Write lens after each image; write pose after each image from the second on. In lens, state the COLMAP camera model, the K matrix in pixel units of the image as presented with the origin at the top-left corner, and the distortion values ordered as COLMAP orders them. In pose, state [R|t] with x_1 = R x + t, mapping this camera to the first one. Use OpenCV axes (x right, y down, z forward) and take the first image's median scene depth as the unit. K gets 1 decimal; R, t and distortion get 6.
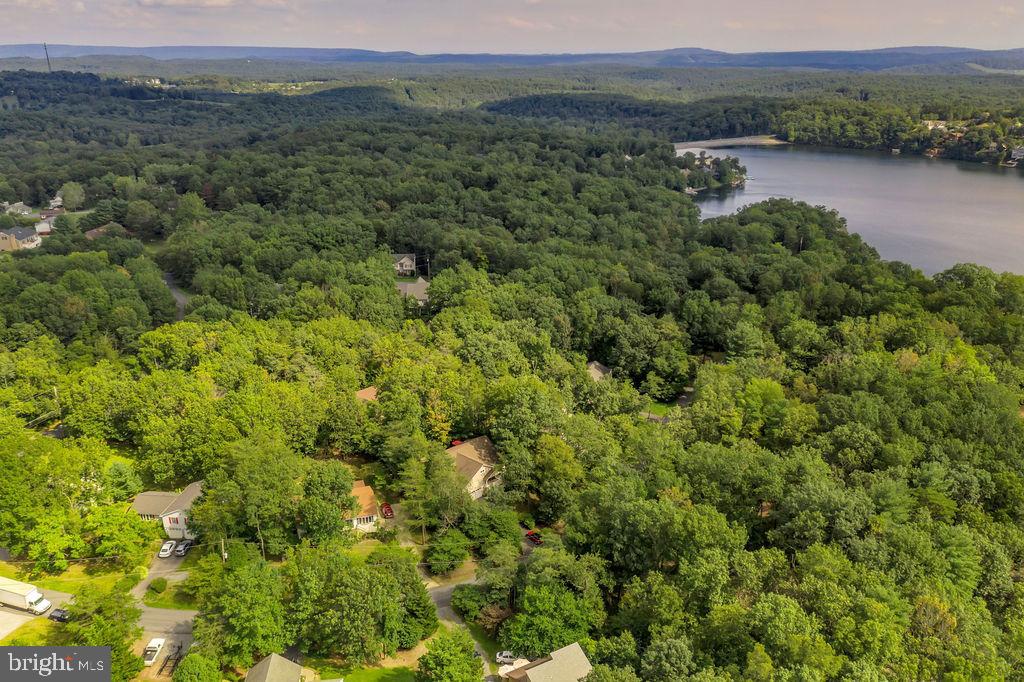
lens RADIAL K [[817.5, 0, 506.5], [0, 817.5, 339.0], [0, 0, 1]] dist [-0.008698, 0.018499]
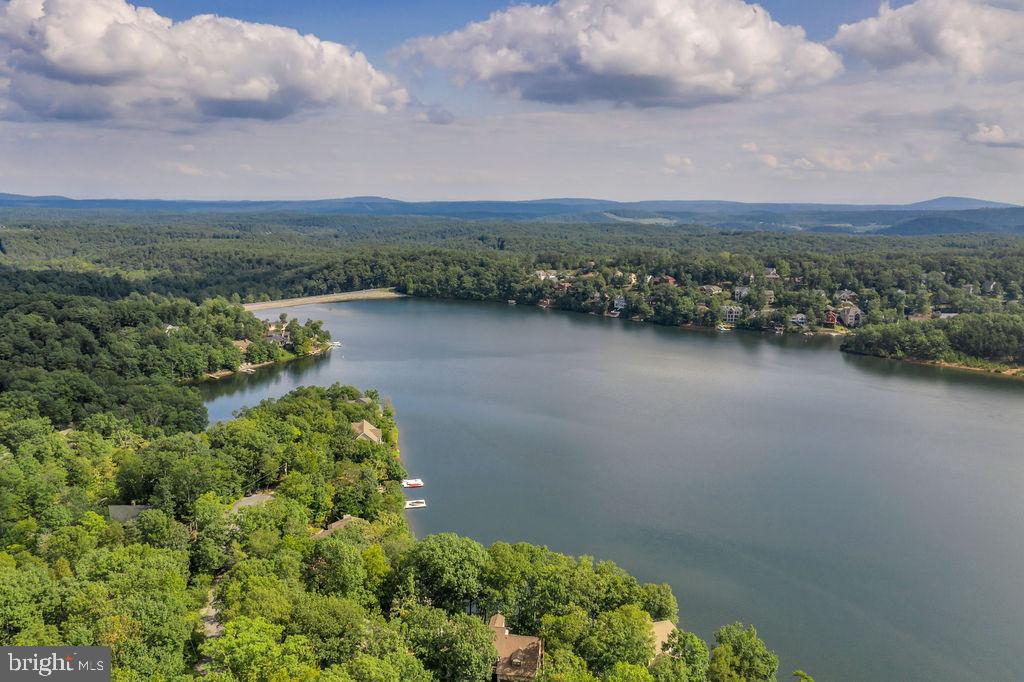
lens RADIAL K [[817.5, 0, 518.8], [0, 817.5, 340.6], [0, 0, 1]] dist [-0.008698, 0.018499]
pose [[0.929525, -0.050208, 0.365325, 0.133957], [0.110597, 0.983039, -0.146299, -0.046251], [-0.351783, 0.176393, 0.919312, 0.130314]]
